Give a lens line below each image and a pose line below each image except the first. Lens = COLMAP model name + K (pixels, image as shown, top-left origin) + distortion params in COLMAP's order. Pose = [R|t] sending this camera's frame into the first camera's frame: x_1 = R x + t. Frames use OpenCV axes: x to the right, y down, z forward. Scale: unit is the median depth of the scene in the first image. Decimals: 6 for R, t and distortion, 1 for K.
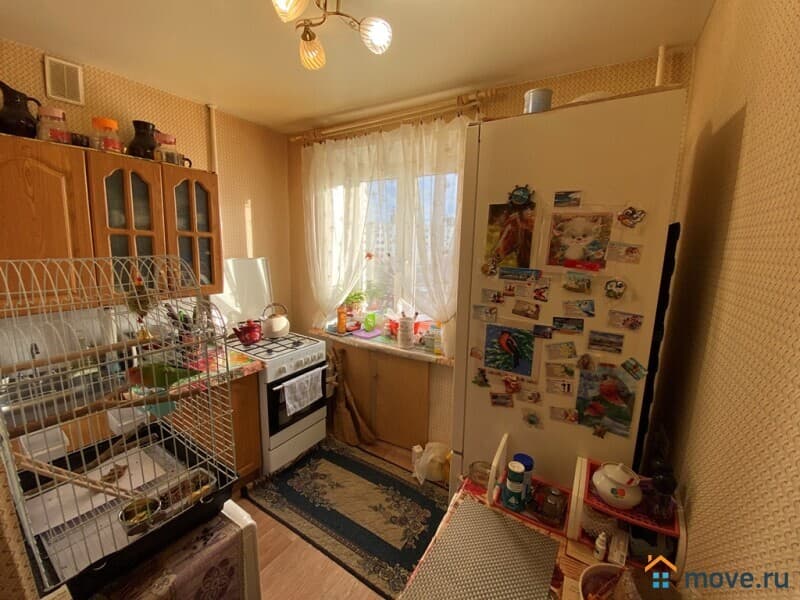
lens RADIAL K [[320.9, 0, 402.9], [0, 320.9, 299.9], [0, 0, 1]] dist [0.032257, -0.027207]
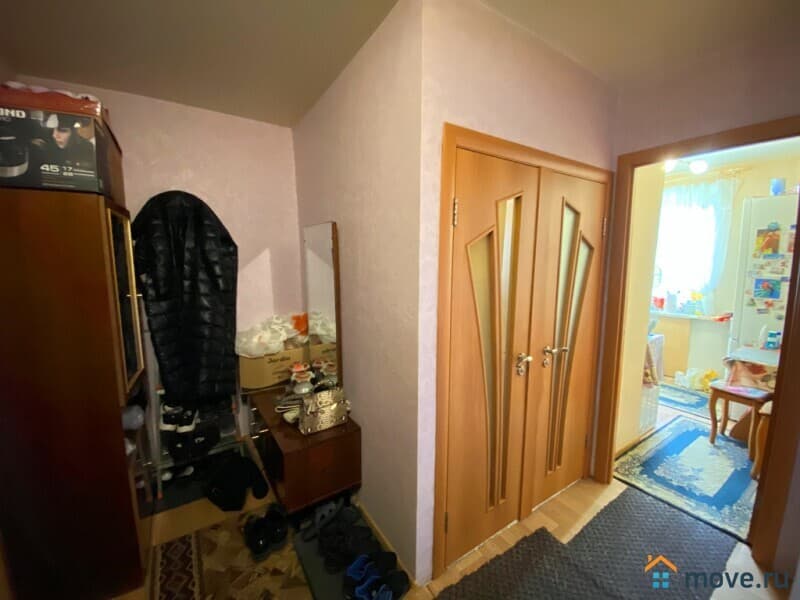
lens RADIAL K [[320.9, 0, 402.9], [0, 320.9, 299.9], [0, 0, 1]] dist [0.032257, -0.027207]
pose [[0.907372, 0.020048, -0.419850, -0.597326], [-0.042914, 0.998061, -0.045087, 0.243842], [0.418132, 0.058928, 0.906473, -1.203606]]
